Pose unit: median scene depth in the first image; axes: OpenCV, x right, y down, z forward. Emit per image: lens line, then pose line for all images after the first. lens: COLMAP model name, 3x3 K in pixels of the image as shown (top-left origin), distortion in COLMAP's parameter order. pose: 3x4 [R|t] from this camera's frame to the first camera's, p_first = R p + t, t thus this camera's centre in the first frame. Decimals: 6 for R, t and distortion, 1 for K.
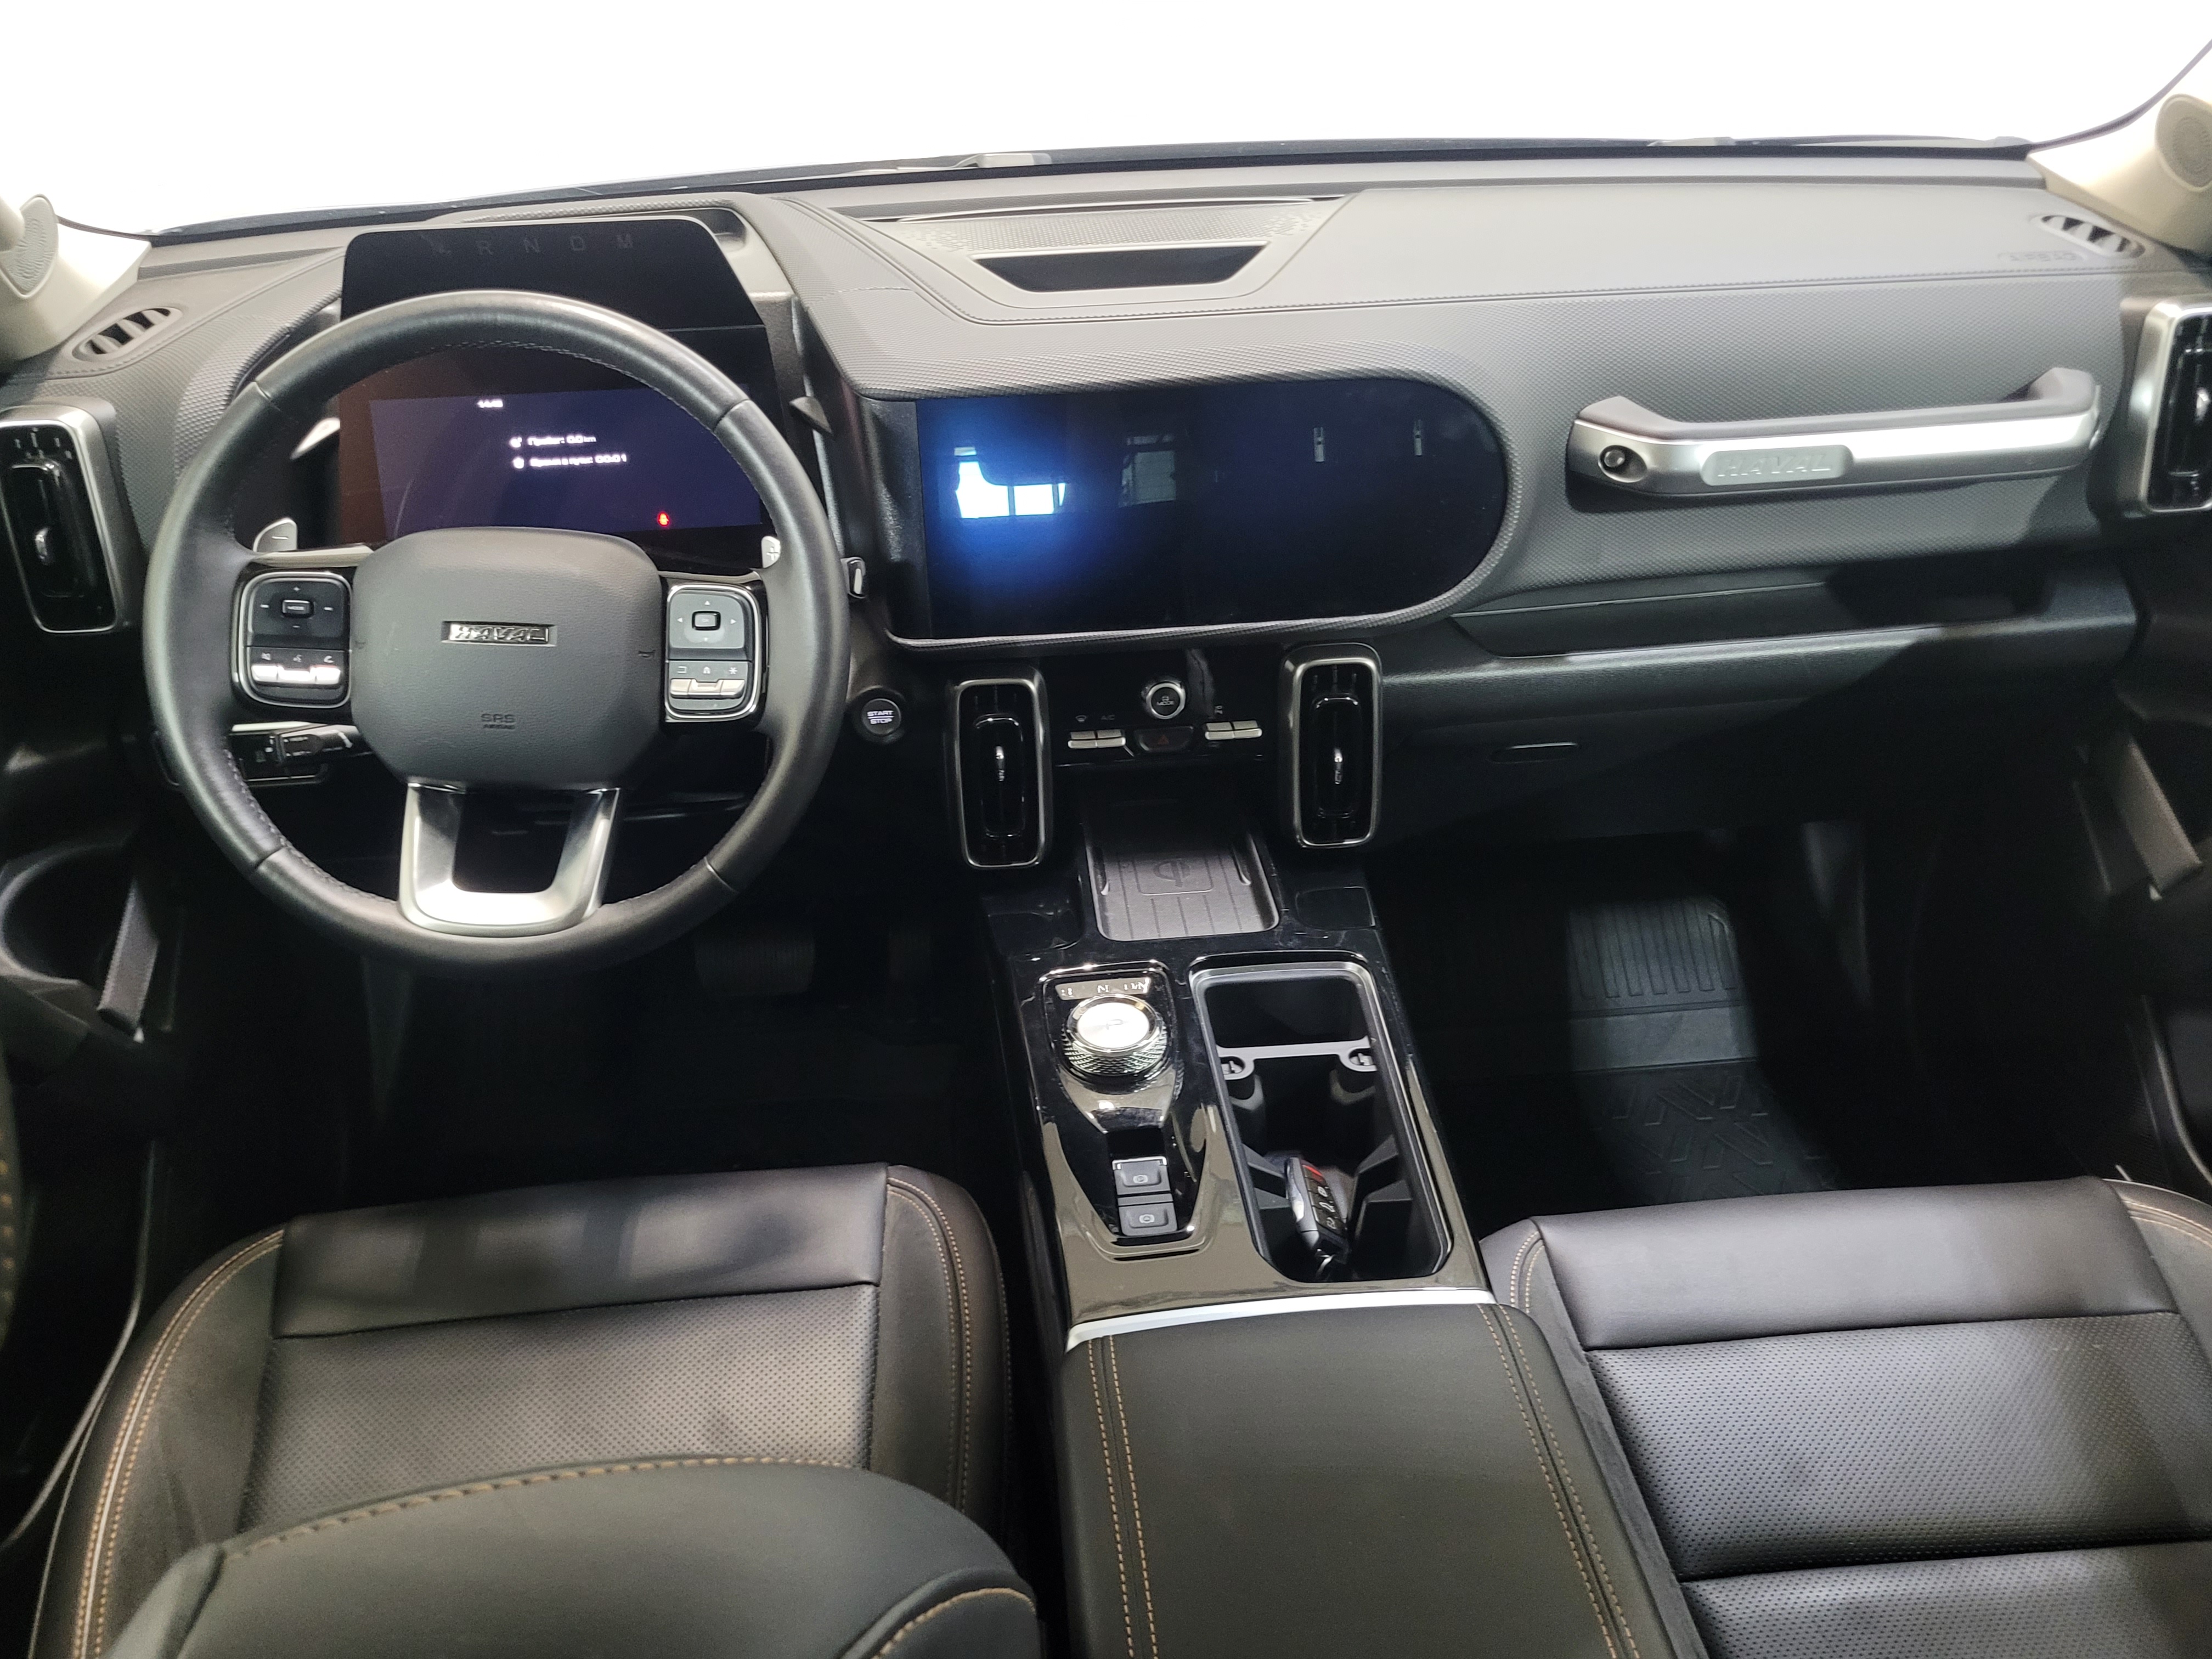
lens RADIAL K [[1696.7, 0, 1095.8], [0, 1696.7, 822.5], [0, 0, 1]] dist [0.008452, -0.005017]
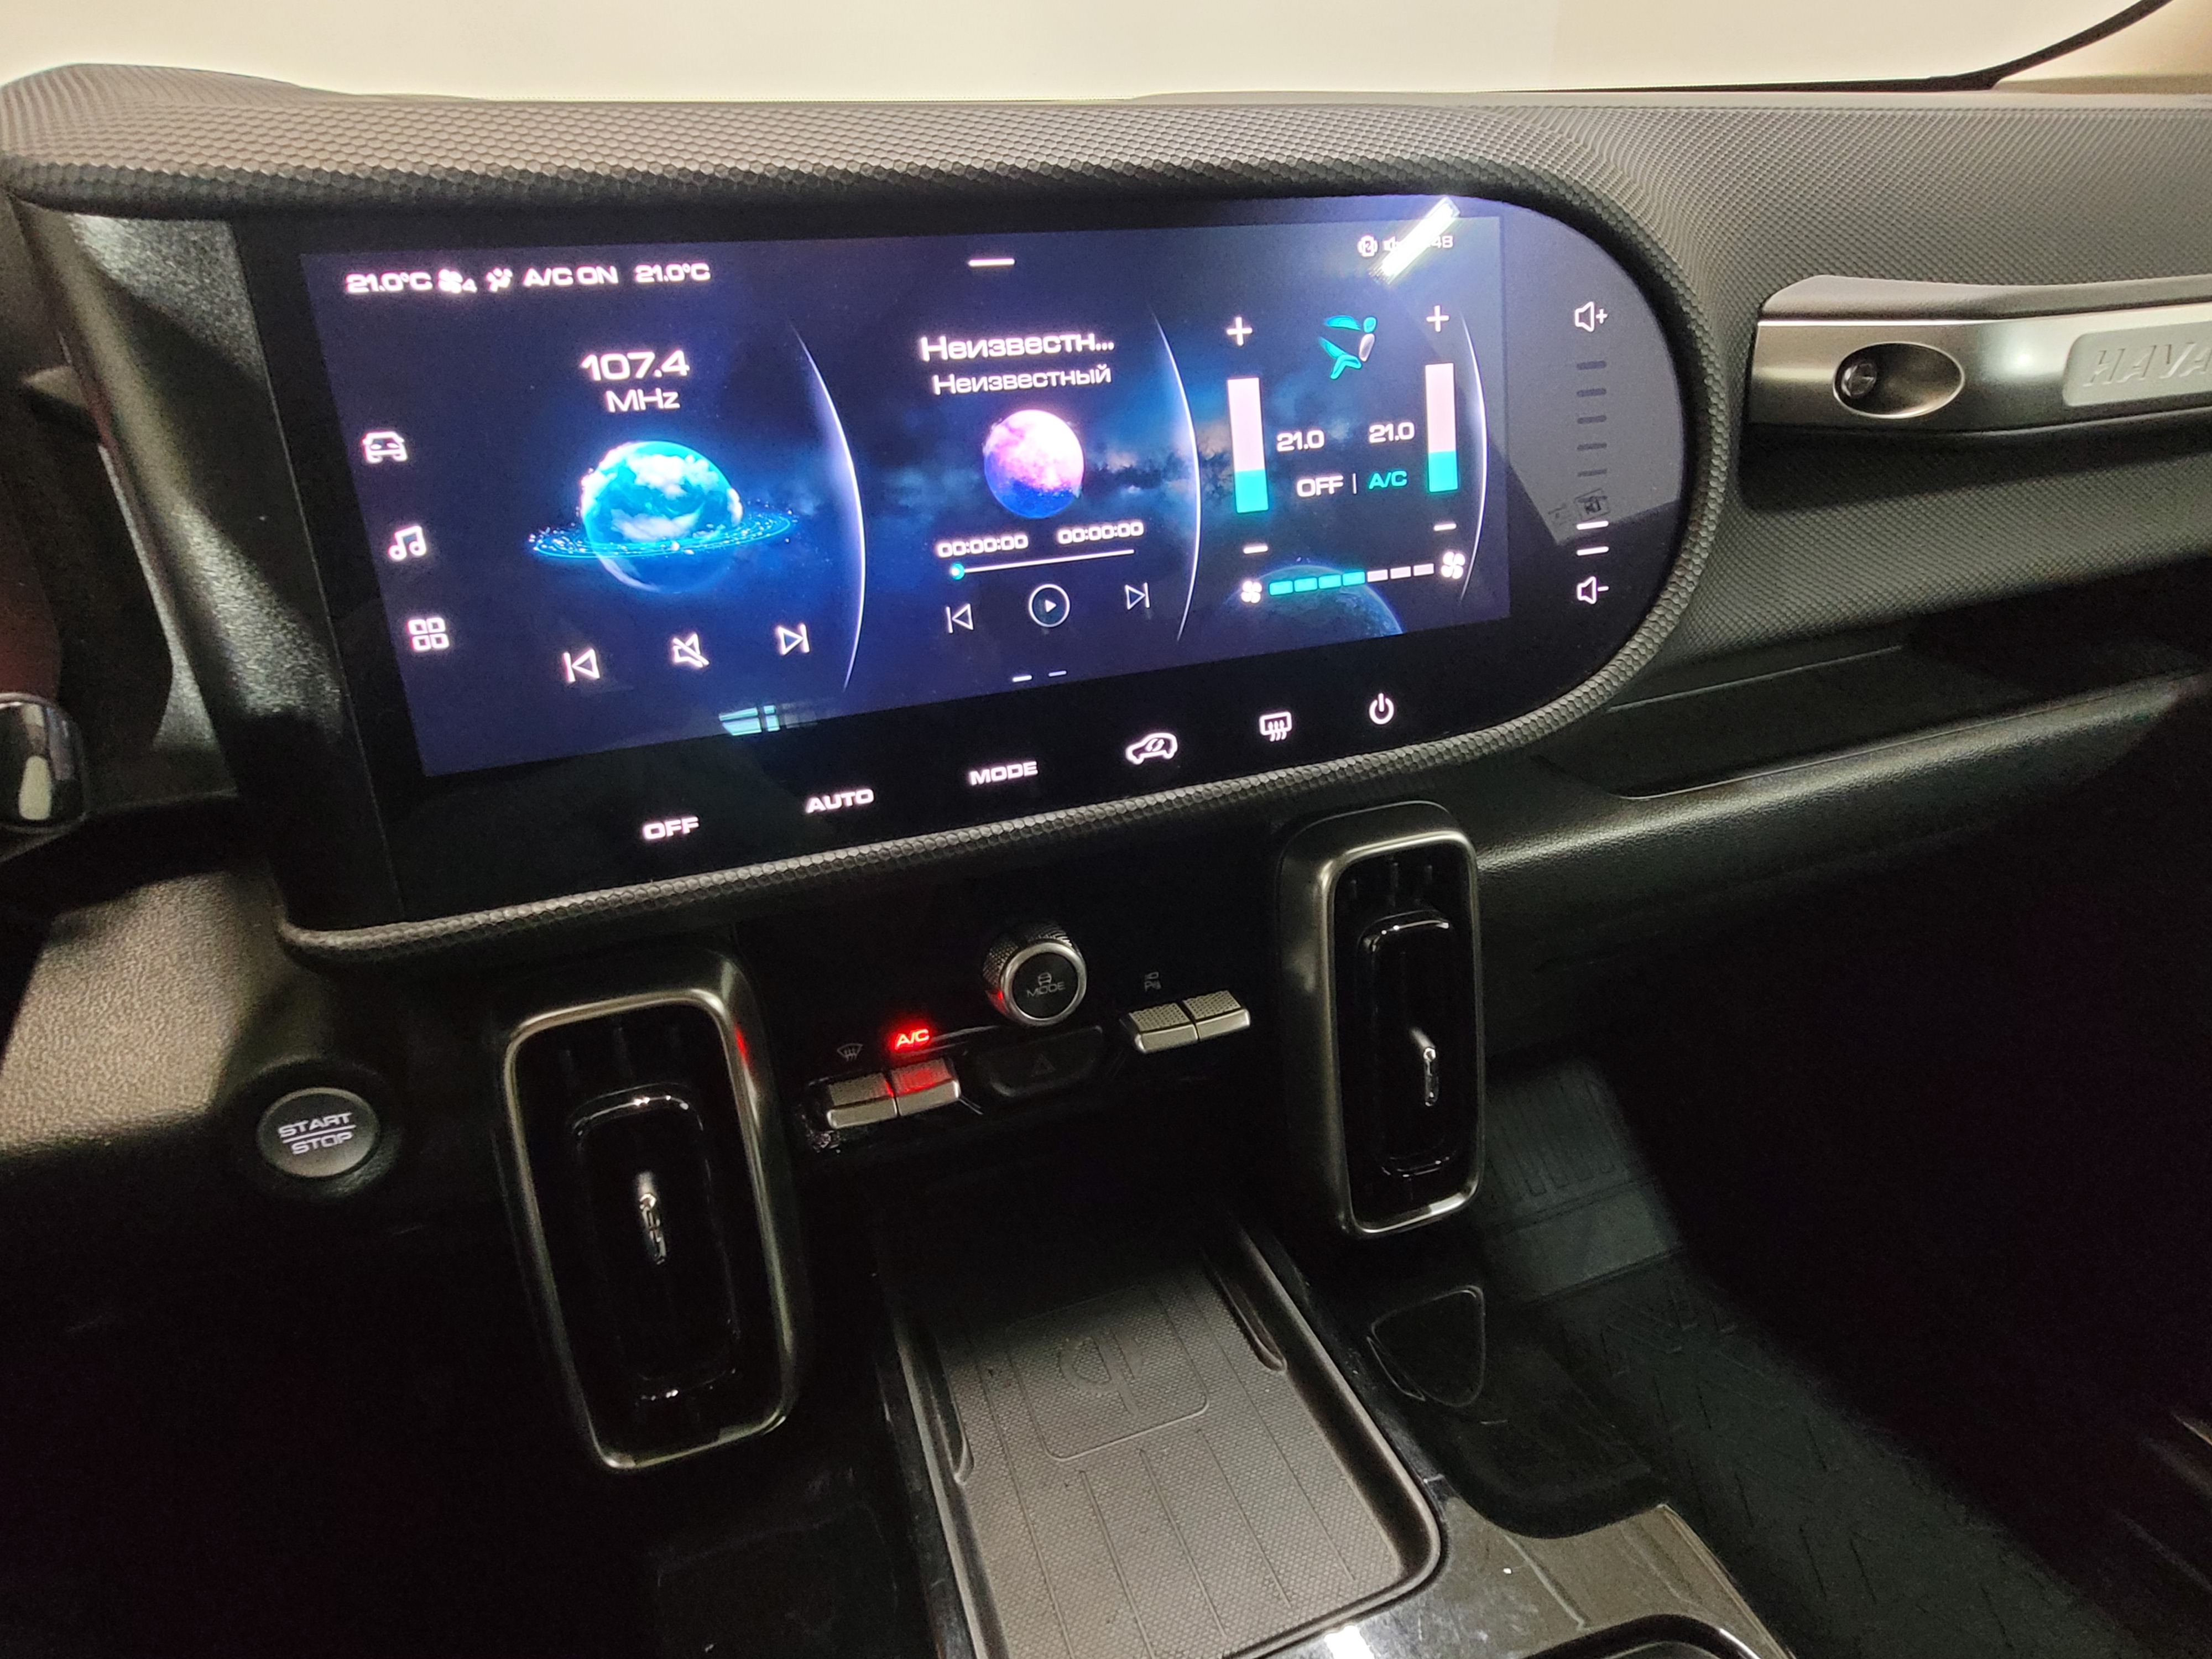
lens RADIAL K [[1192.3, 0, 1106.0], [0, 1192.3, 829.5], [0, 0, 1]] dist [0.001143, -0.000683]
pose [[0.963458, -0.121388, 0.238776, -0.011342], [0.147965, 0.984258, -0.096661, -0.077897], [-0.223283, 0.128459, 0.966252, 0.693299]]
